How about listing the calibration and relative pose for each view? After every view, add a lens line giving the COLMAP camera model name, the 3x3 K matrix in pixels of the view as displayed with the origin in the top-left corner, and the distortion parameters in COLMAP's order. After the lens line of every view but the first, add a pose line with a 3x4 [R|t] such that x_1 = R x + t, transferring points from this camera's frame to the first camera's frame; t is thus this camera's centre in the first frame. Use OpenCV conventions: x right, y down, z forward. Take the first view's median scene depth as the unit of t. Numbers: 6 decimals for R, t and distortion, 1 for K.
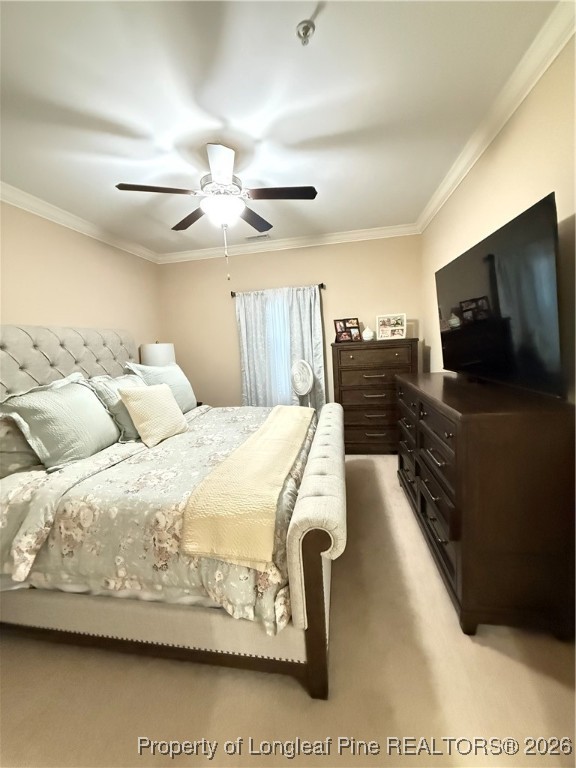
lens RADIAL K [[308.1, 0, 287.7], [0, 308.1, 381.4], [0, 0, 1]] dist [0.001530, 0.000213]
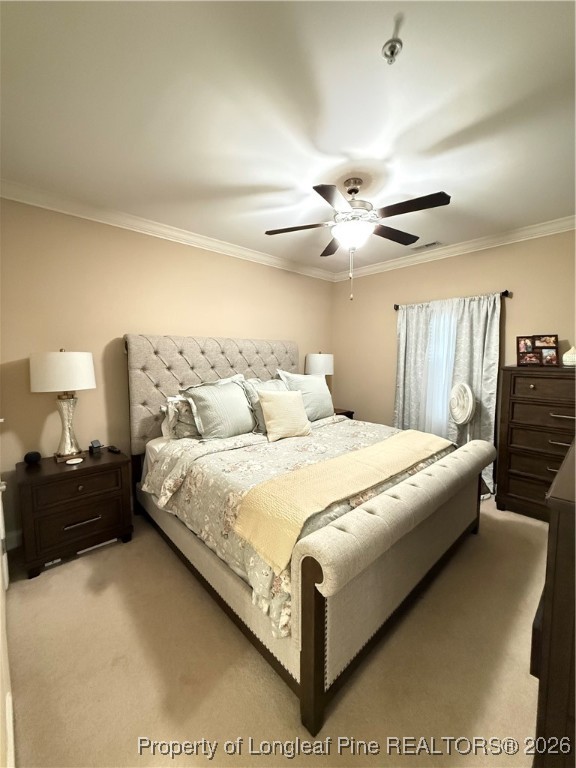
lens RADIAL K [[308.1, 0, 287.7], [0, 308.1, 381.4], [0, 0, 1]] dist [0.001530, 0.000213]
pose [[0.794576, 0.112067, -0.596733, 0.291621], [-0.124531, 0.992004, 0.020481, -0.052994], [0.594257, 0.058038, 0.802178, 0.057088]]
